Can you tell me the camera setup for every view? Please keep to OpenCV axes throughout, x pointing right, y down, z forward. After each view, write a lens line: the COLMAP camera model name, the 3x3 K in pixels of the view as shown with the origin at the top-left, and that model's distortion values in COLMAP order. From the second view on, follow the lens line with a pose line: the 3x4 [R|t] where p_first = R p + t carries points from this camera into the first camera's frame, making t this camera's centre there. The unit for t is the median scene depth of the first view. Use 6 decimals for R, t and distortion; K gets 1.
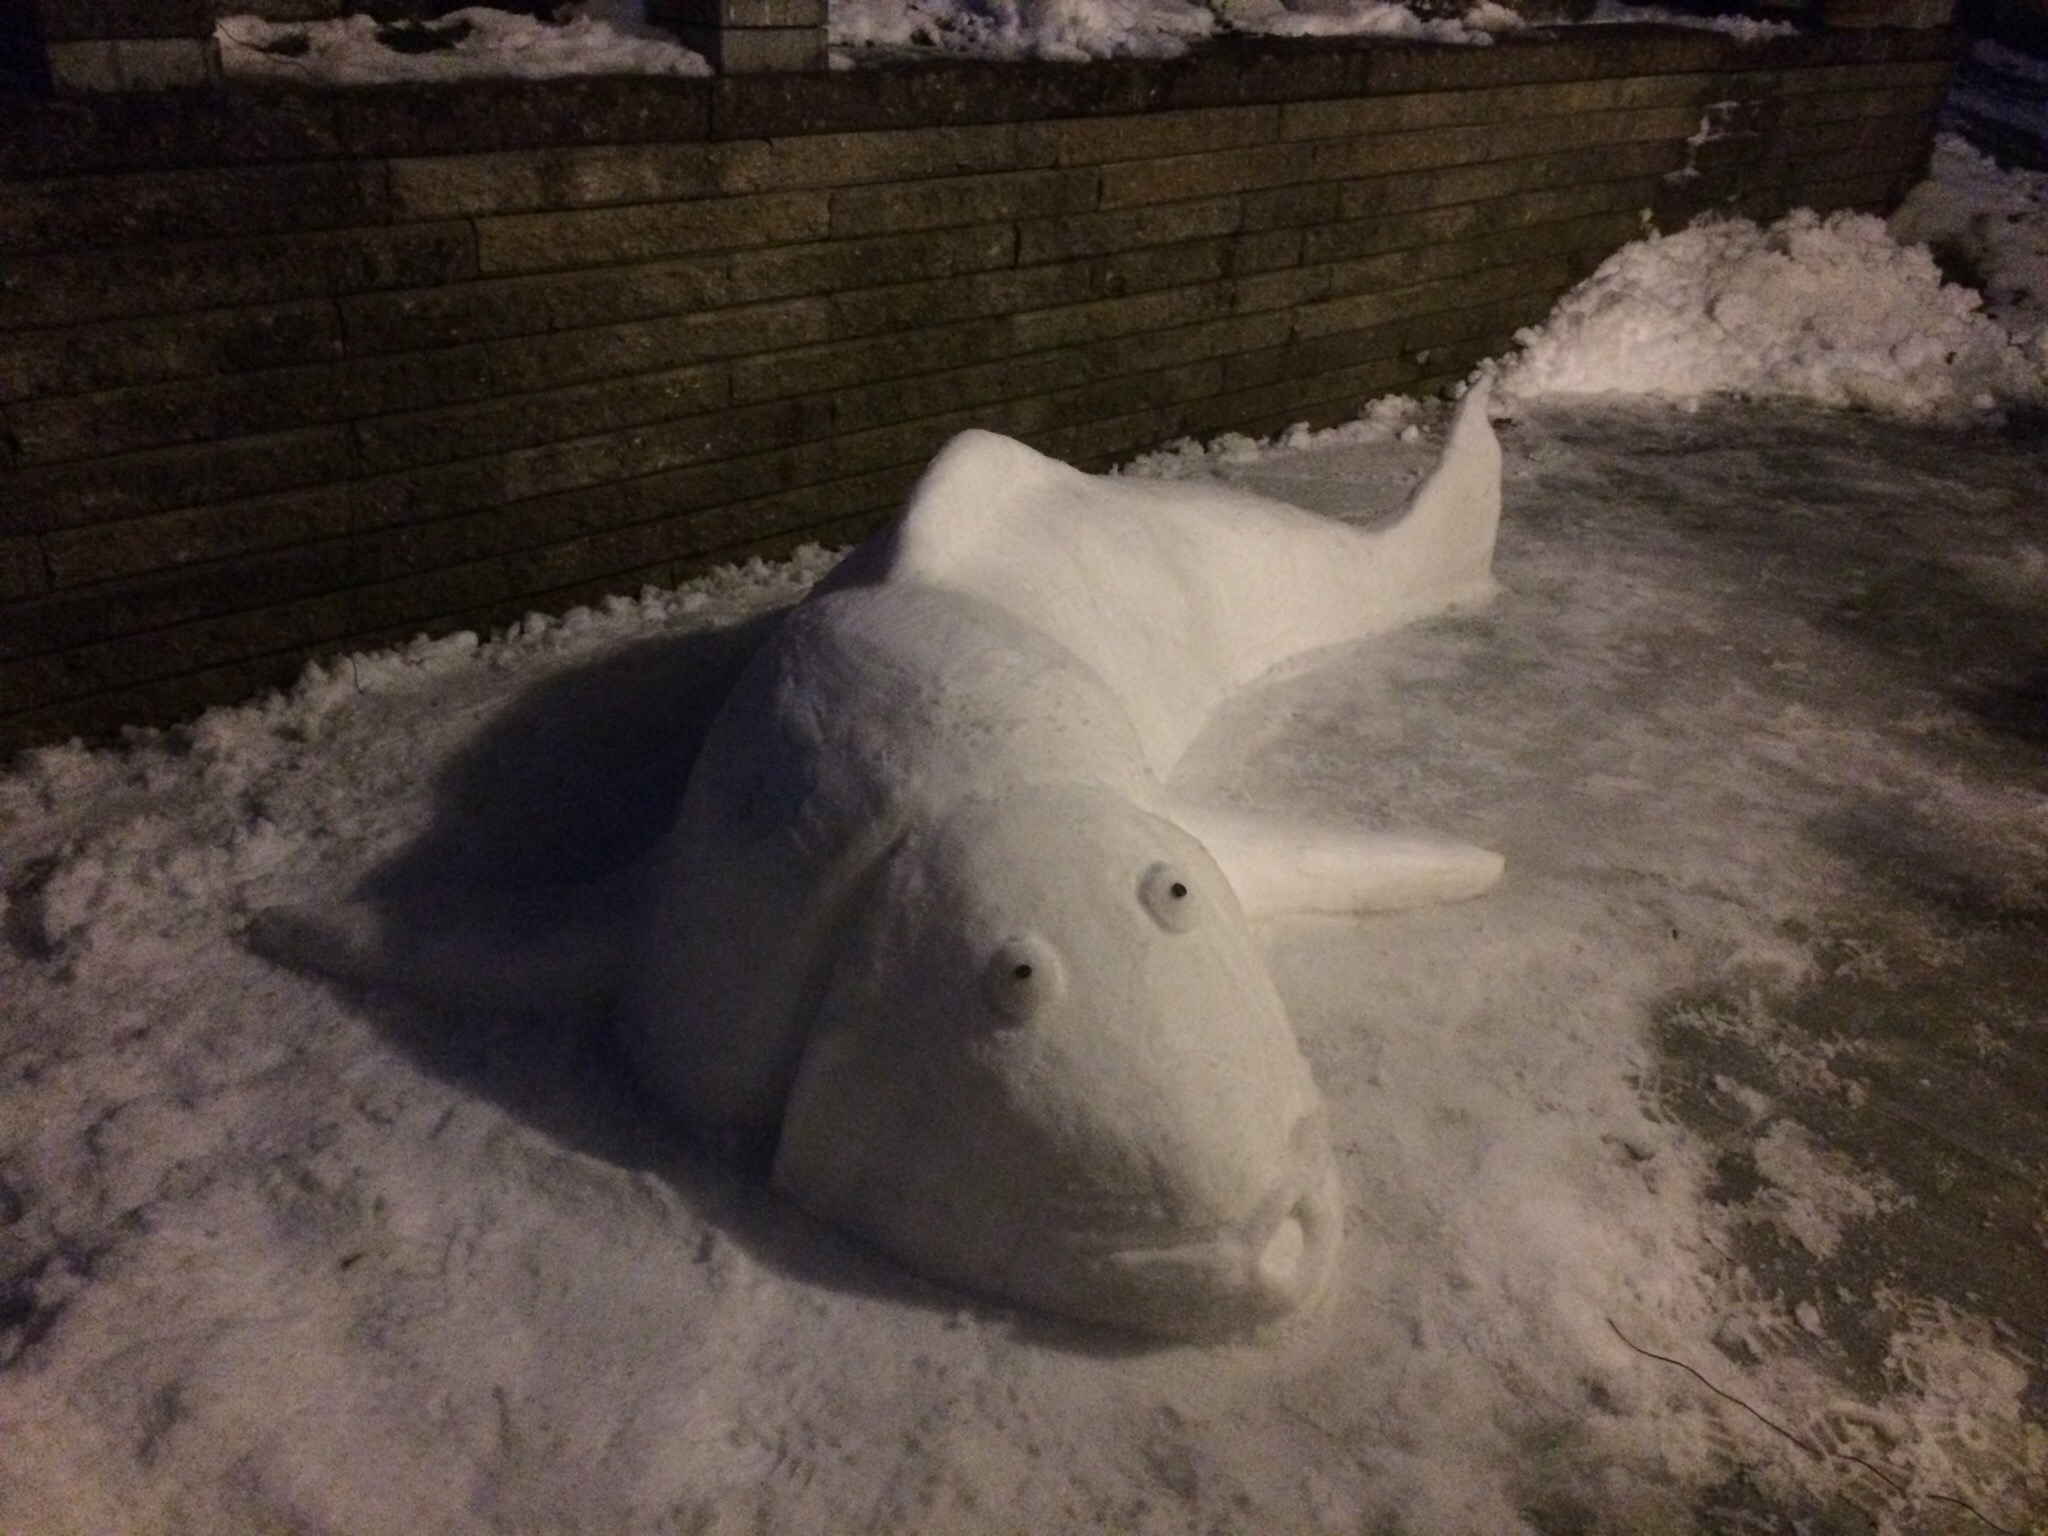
lens RADIAL K [[1707.5, 0, 1041.2], [0, 1707.5, 777.4], [0, 0, 1]] dist [0.057043, -0.088082]
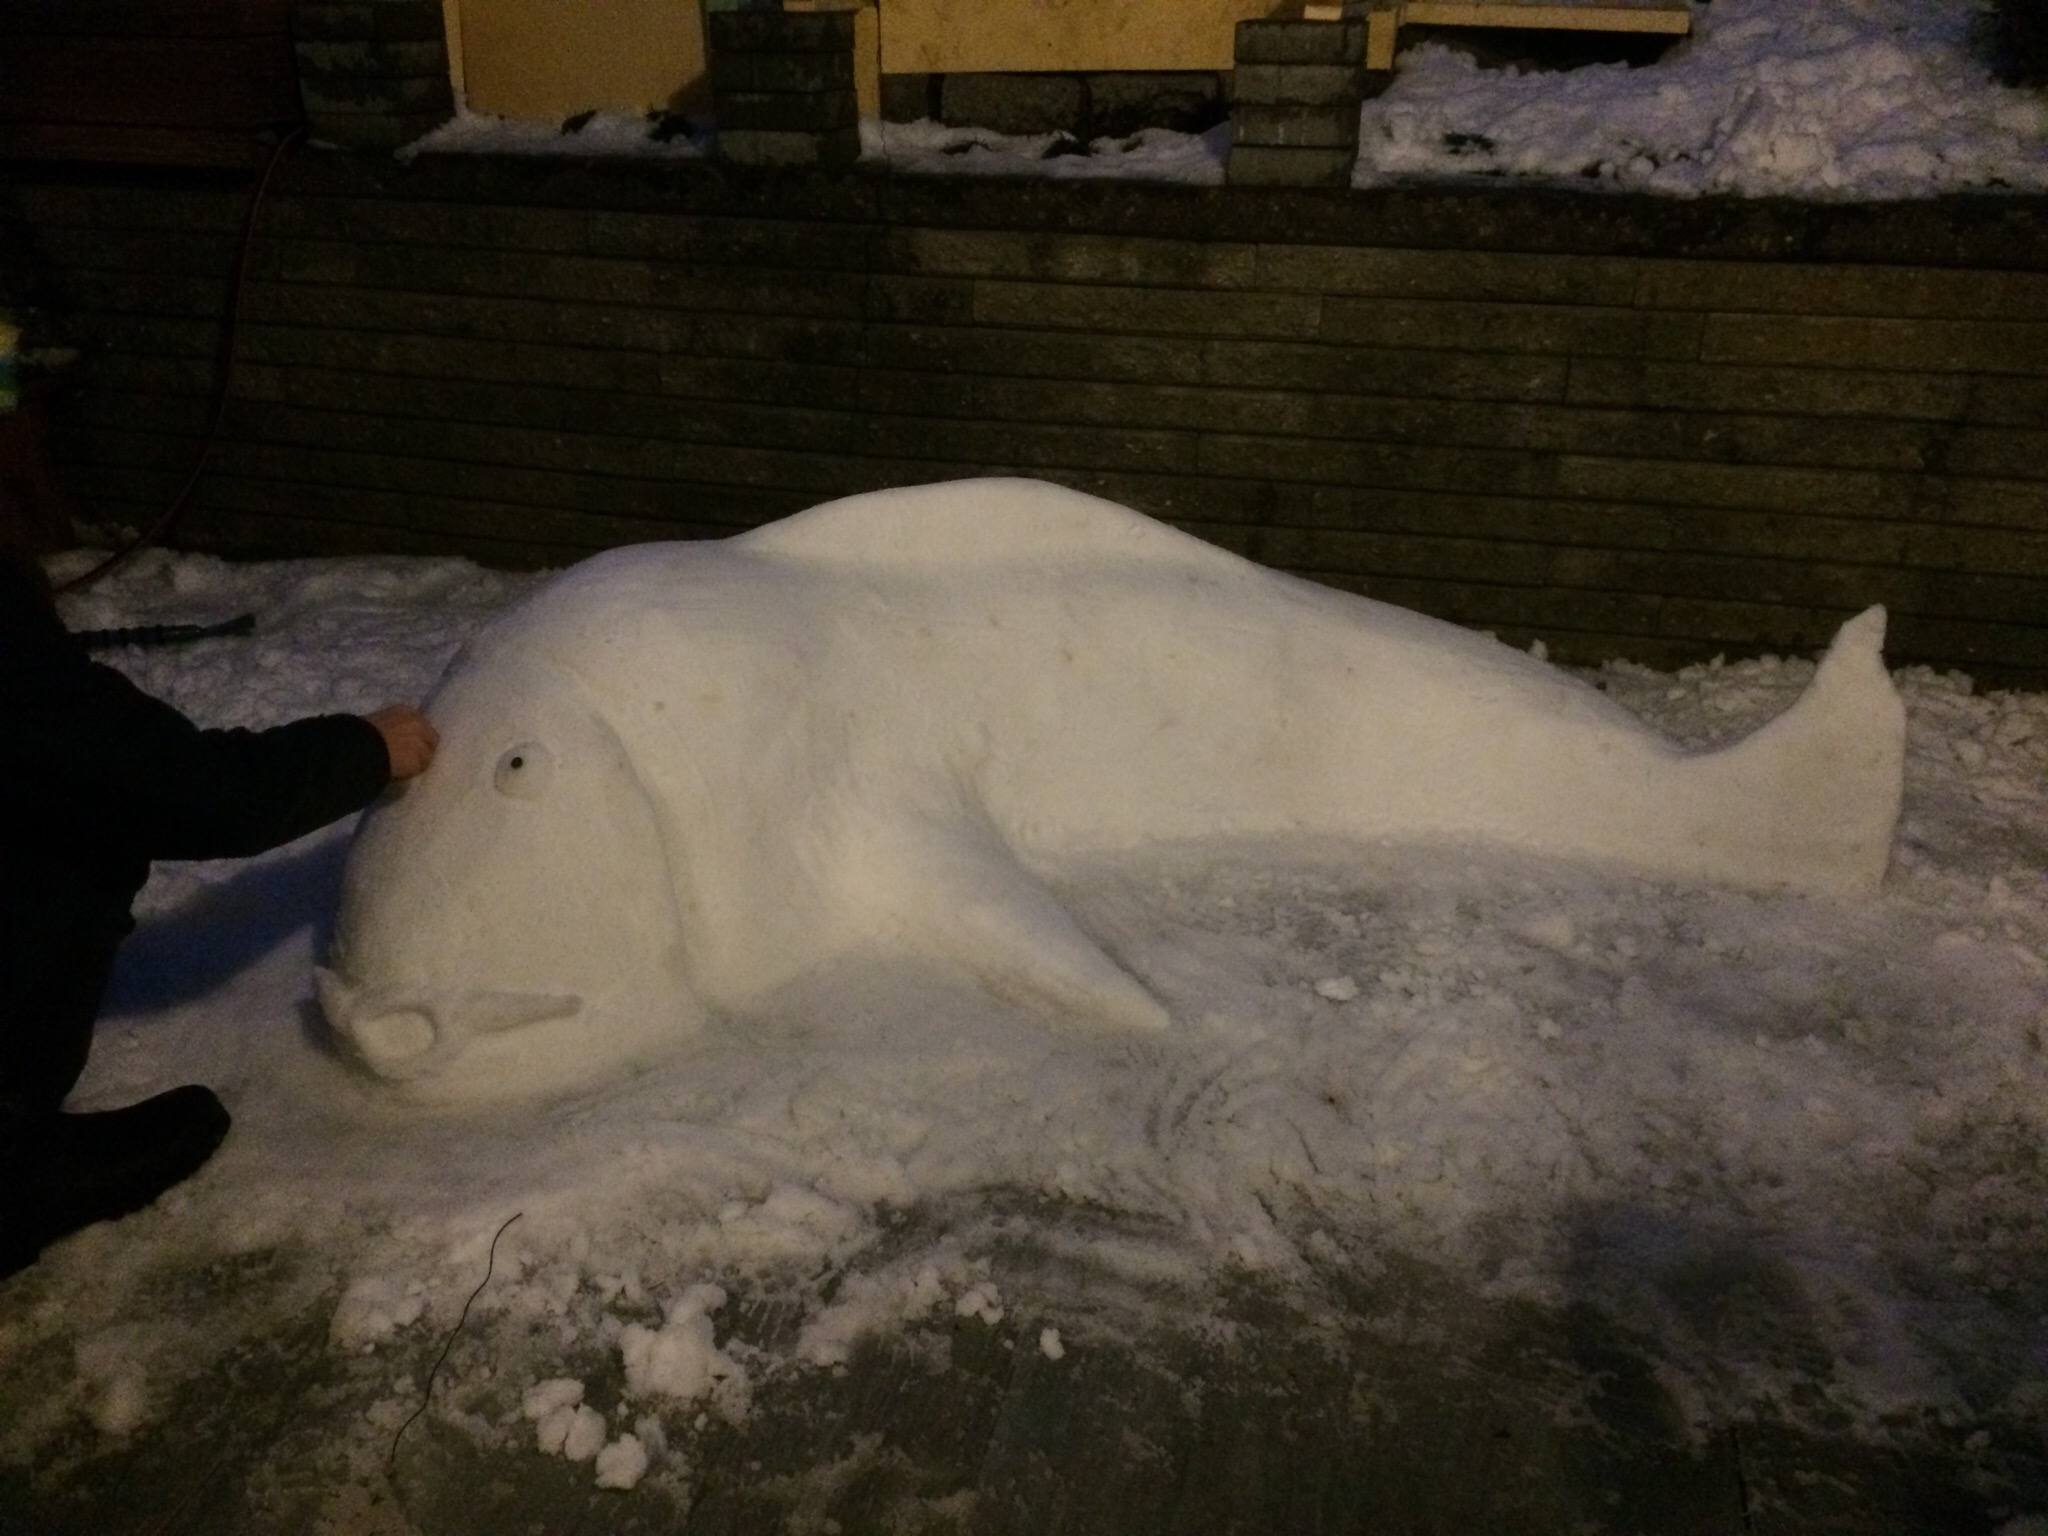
lens RADIAL K [[1707.5, 0, 1025.8], [0, 1707.5, 768.7], [0, 0, 1]] dist [0.057043, -0.088082]
pose [[0.557448, 0.299562, -0.774283, 0.706862], [-0.370681, 0.924317, 0.090736, -0.102074], [0.742864, 0.236431, 0.626301, 0.272071]]
